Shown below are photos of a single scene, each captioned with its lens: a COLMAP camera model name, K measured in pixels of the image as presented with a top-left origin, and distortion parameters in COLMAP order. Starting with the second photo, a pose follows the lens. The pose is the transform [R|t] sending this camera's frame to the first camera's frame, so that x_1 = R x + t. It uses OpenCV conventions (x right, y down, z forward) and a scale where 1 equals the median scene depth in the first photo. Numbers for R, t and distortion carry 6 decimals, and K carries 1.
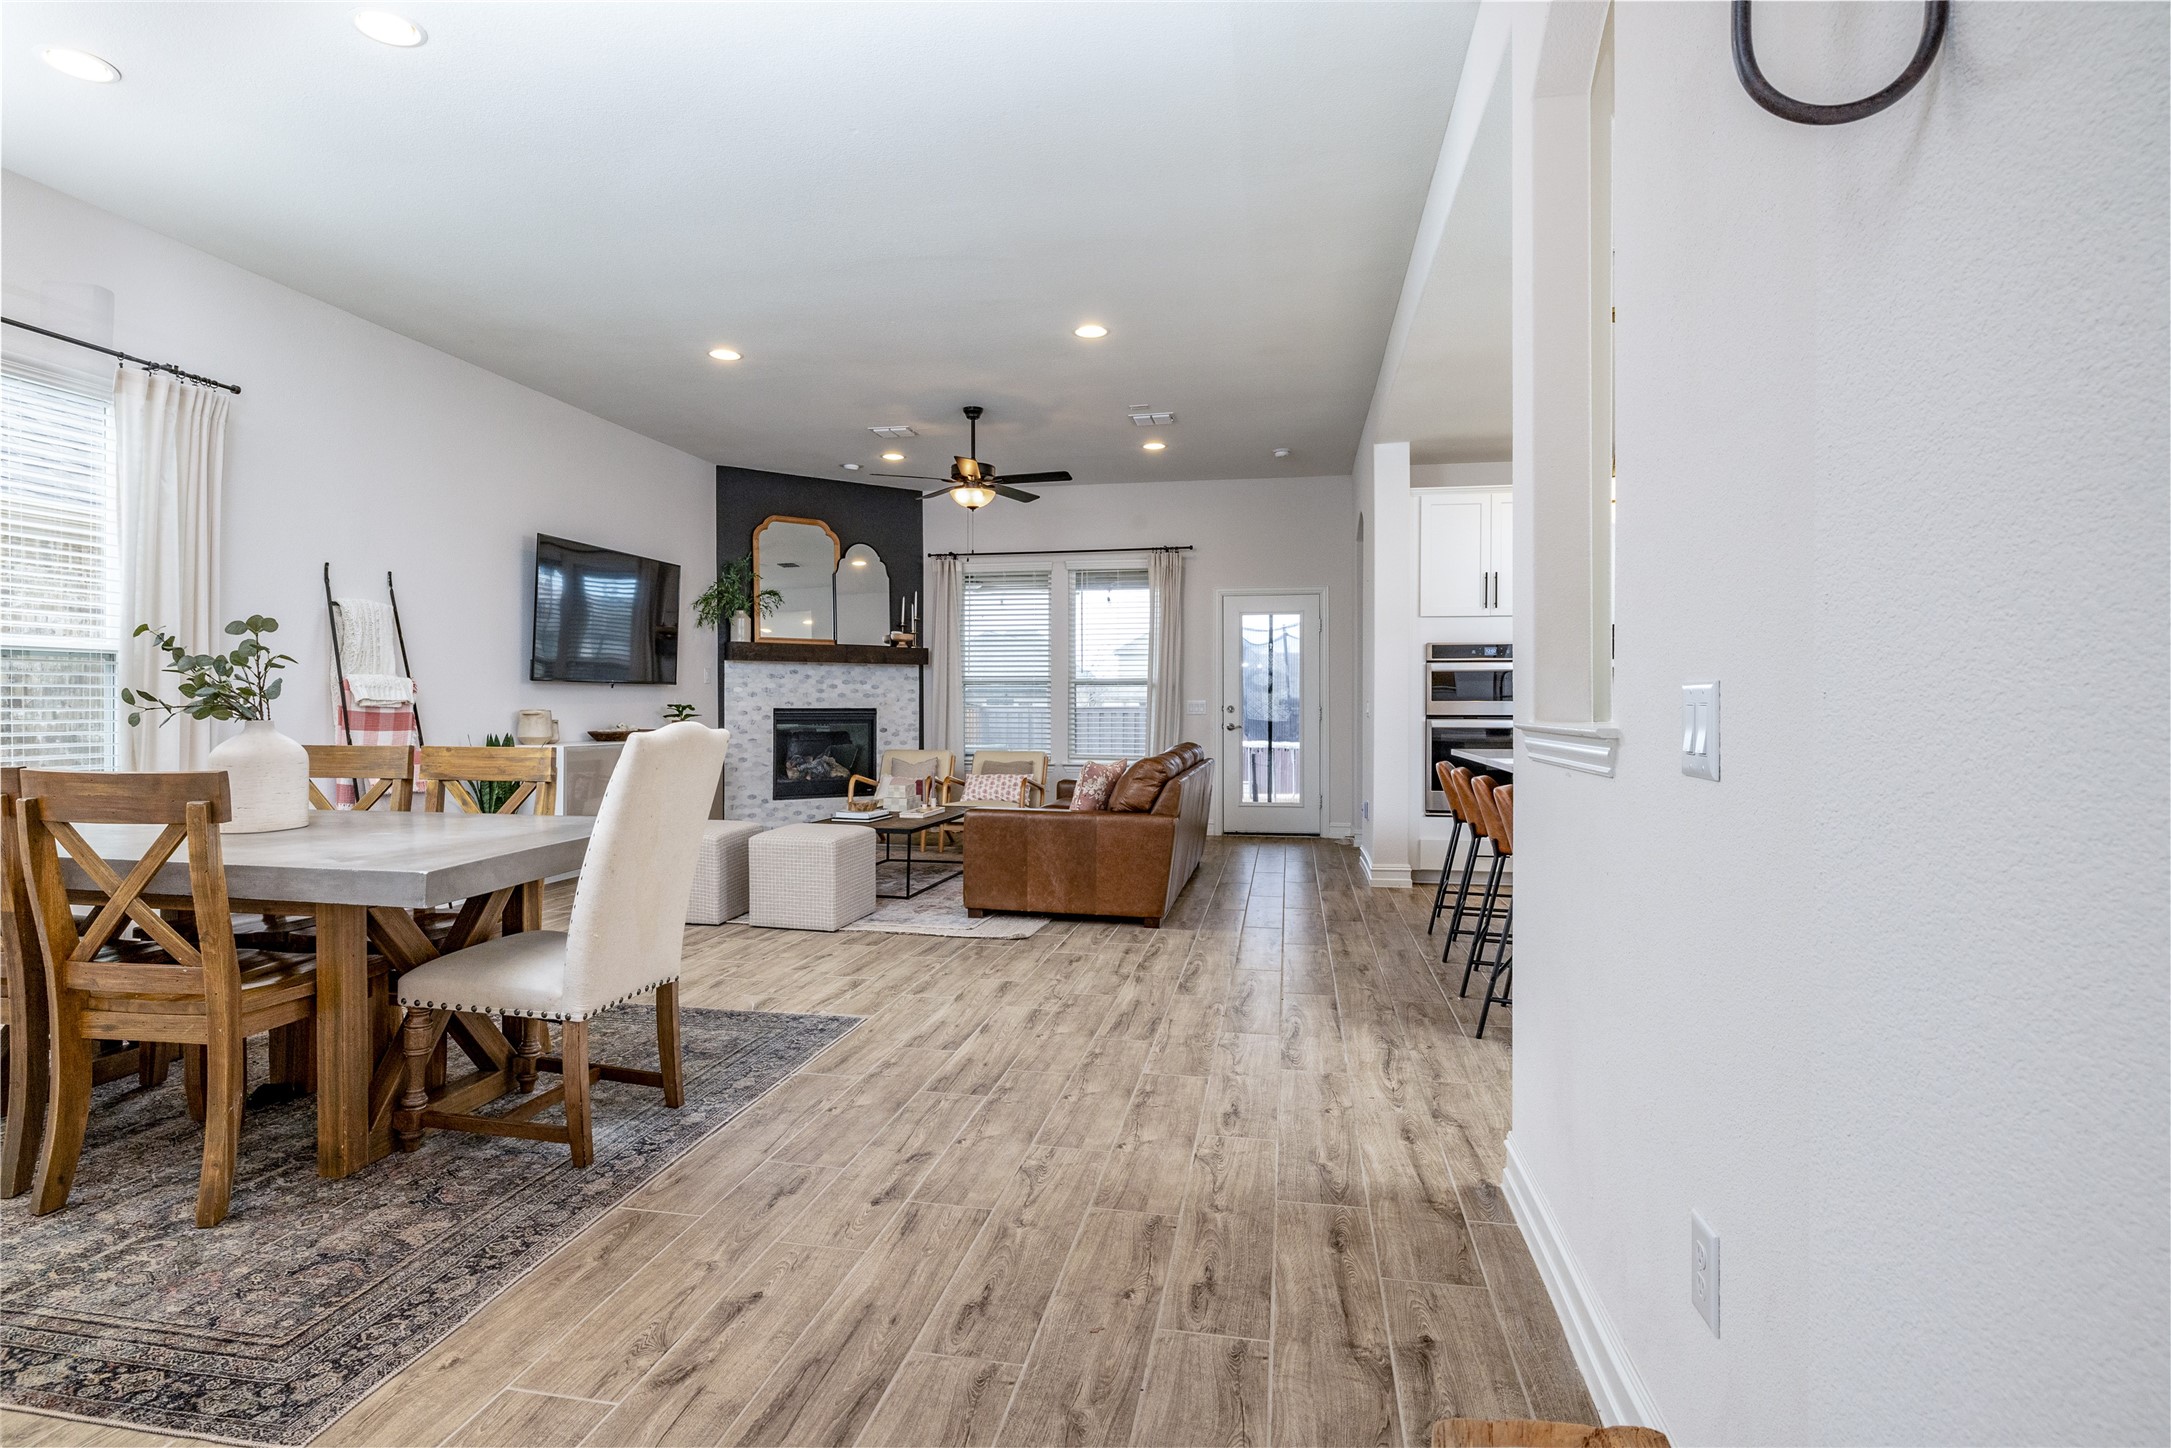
lens RADIAL K [[1092.1, 0, 1083.7], [0, 1092.1, 701.4], [0, 0, 1]] dist [-0.005675, 0.003218]
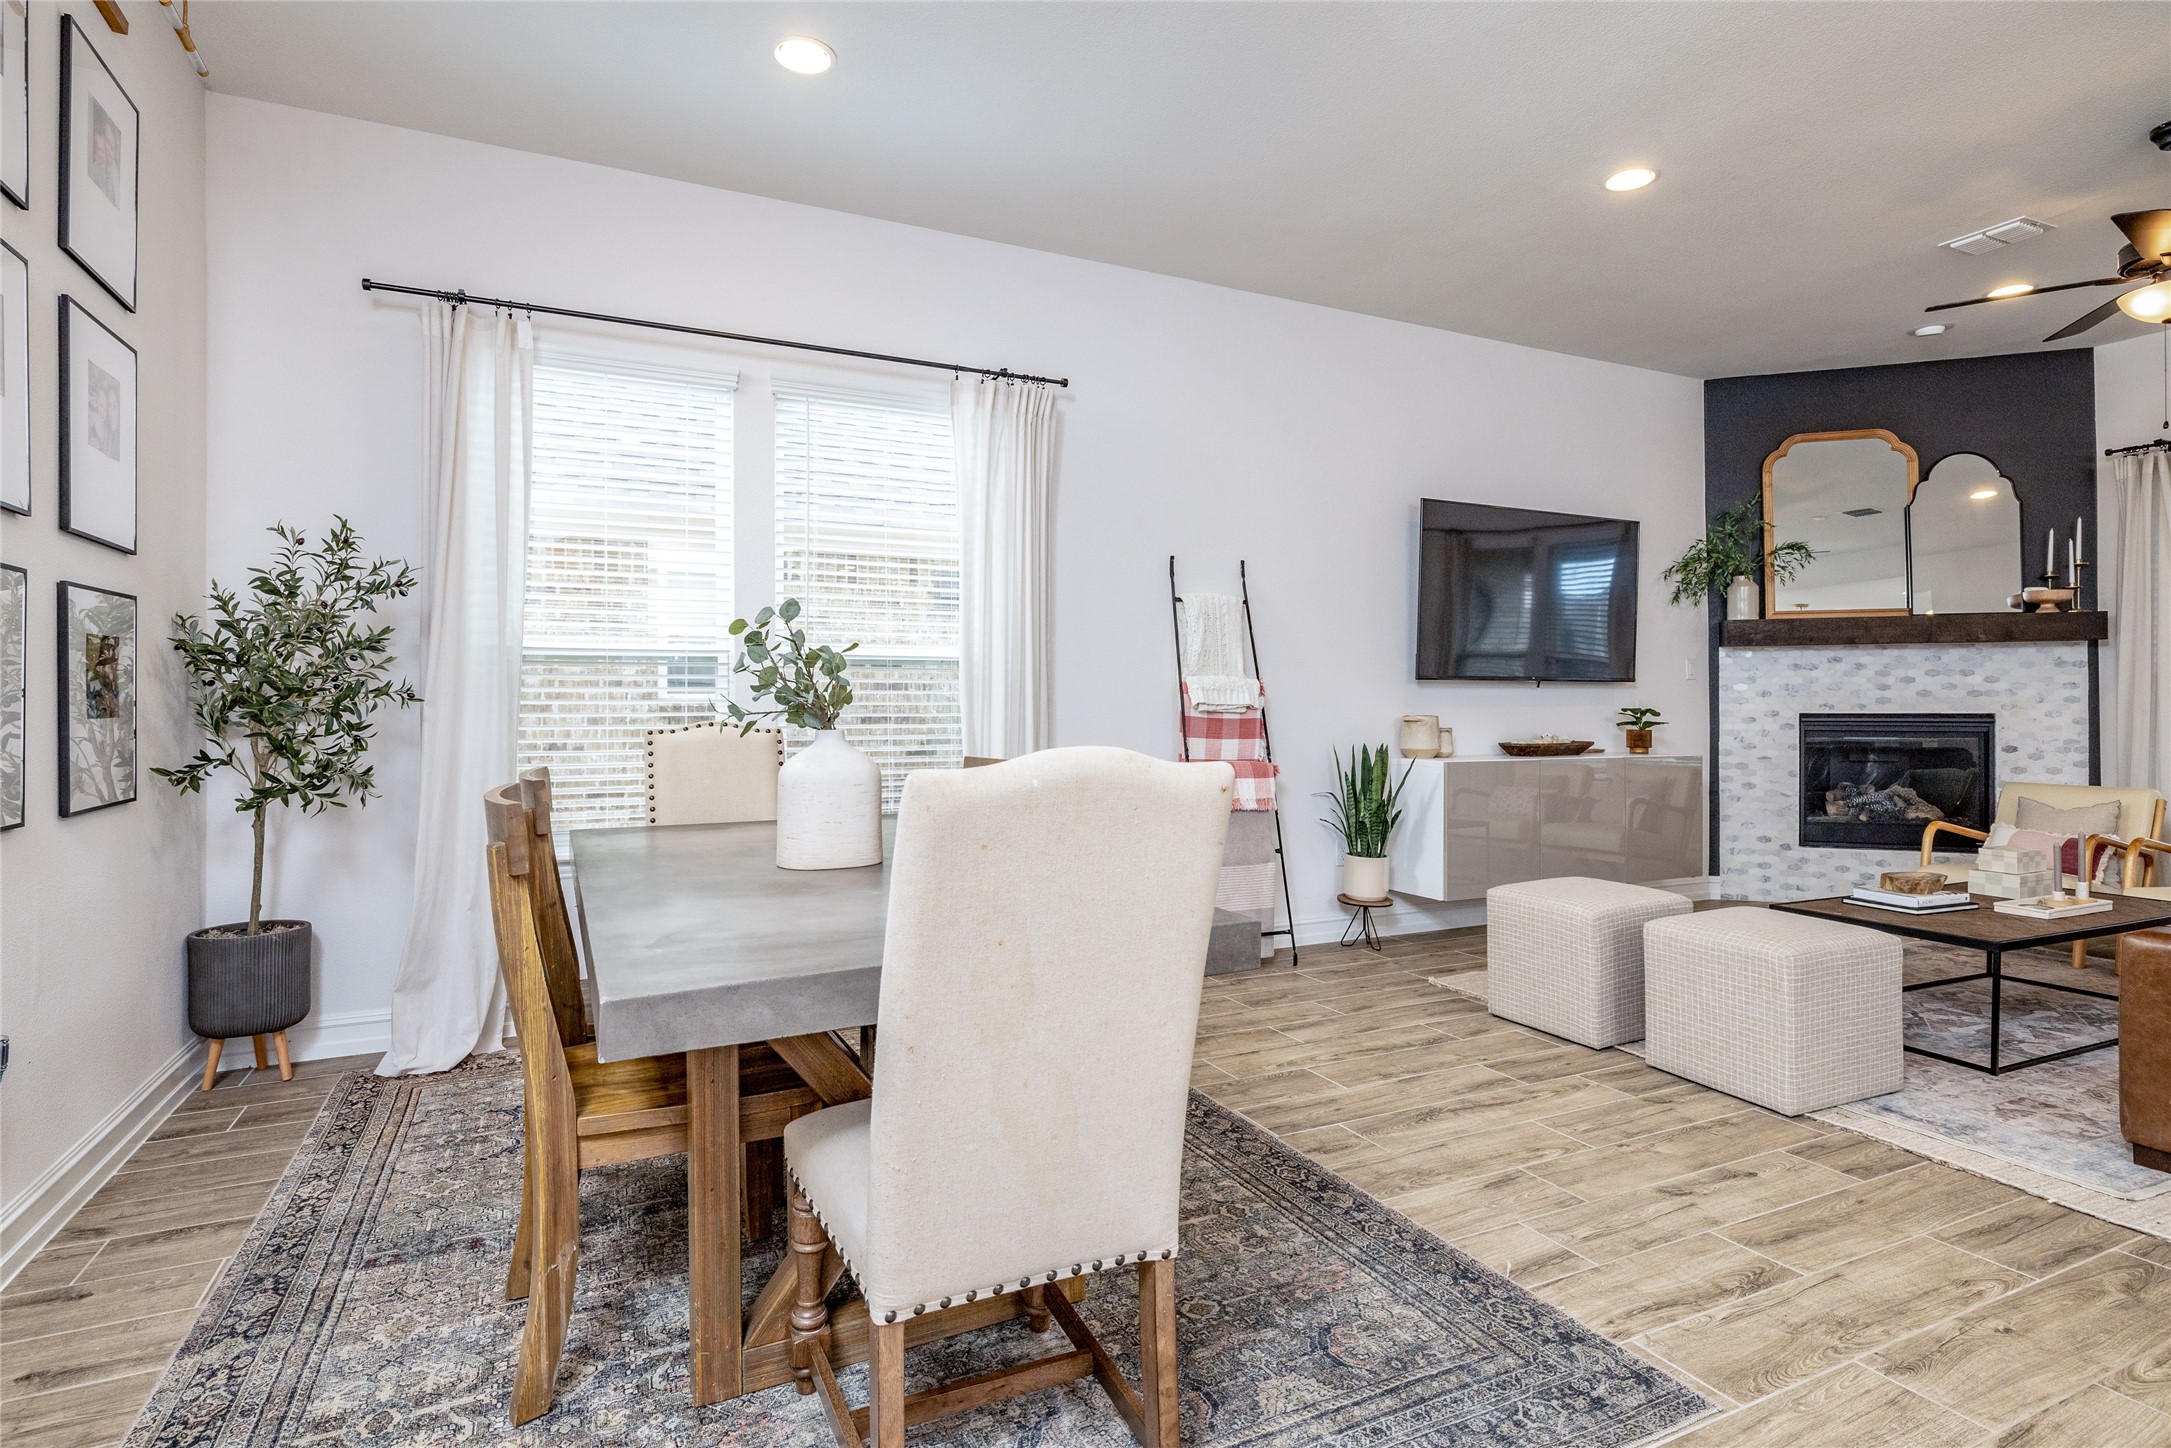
lens RADIAL K [[1092.1, 0, 1077.9], [0, 1092.1, 703.2], [0, 0, 1]] dist [-0.005675, 0.003218]
pose [[0.589921, -0.006108, -0.807438, 0.003398], [0.004462, 0.999981, -0.004304, 0.000779], [0.807448, -0.001064, 0.589937, 0.228910]]
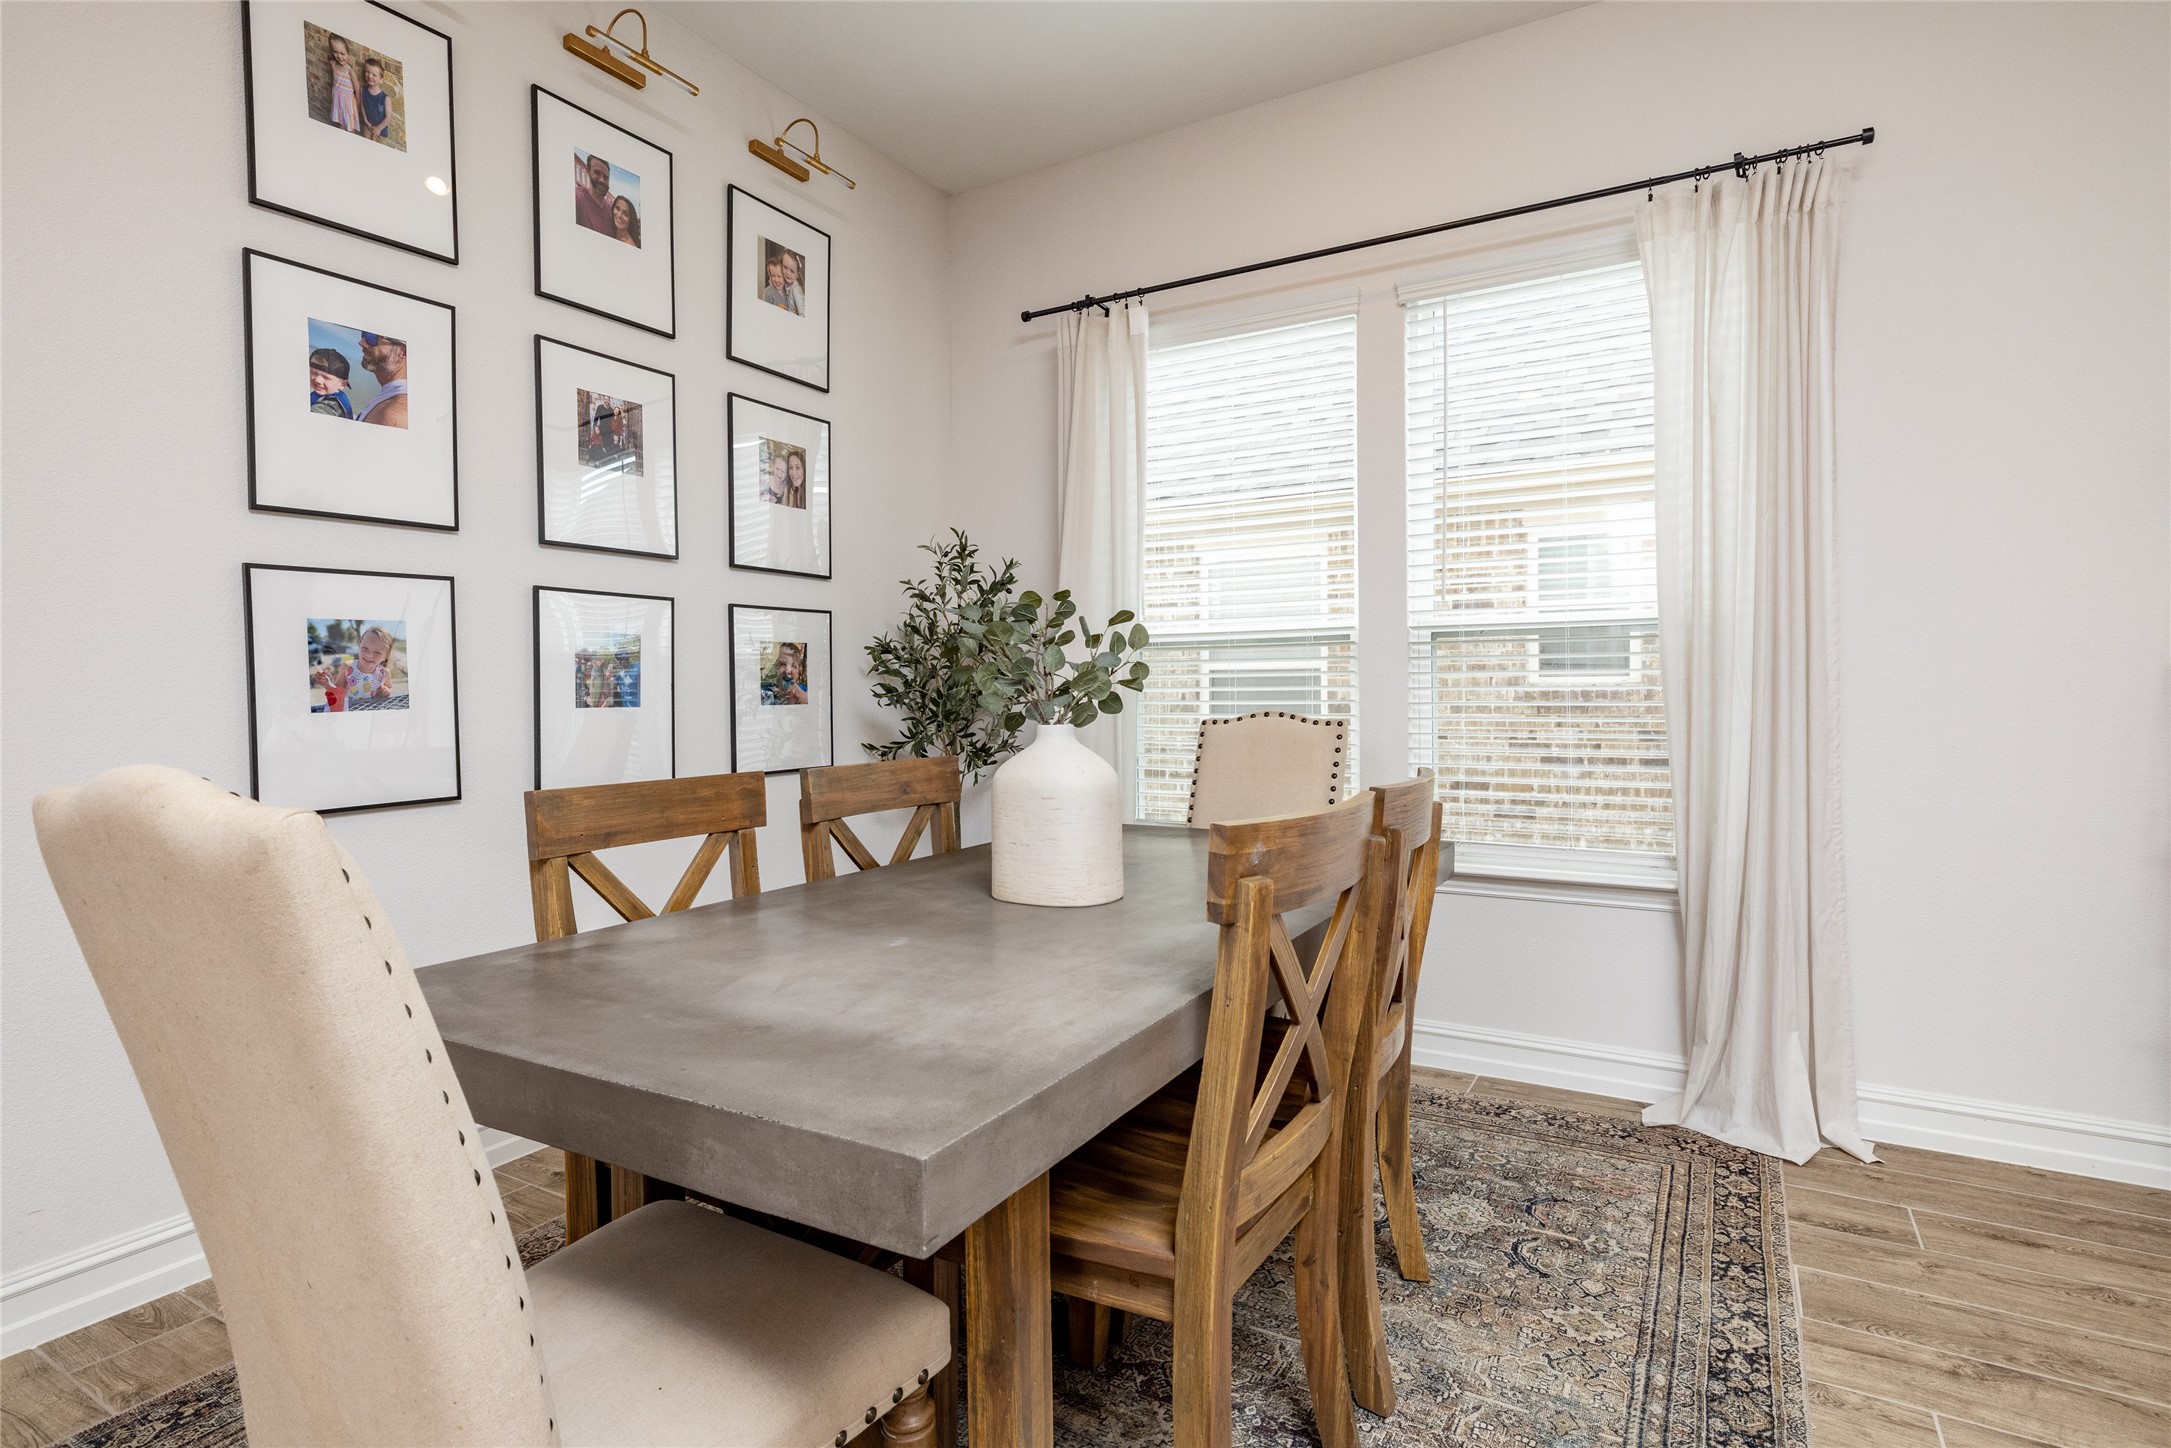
lens RADIAL K [[1092.1, 0, 1077.0], [0, 1092.1, 708.0], [0, 0, 1]] dist [-0.005675, 0.003218]
pose [[-0.347291, 0.010372, -0.937700, -0.056612], [0.004459, 0.999946, 0.009410, 0.000537], [0.937747, -0.000913, -0.347318, 0.422906]]
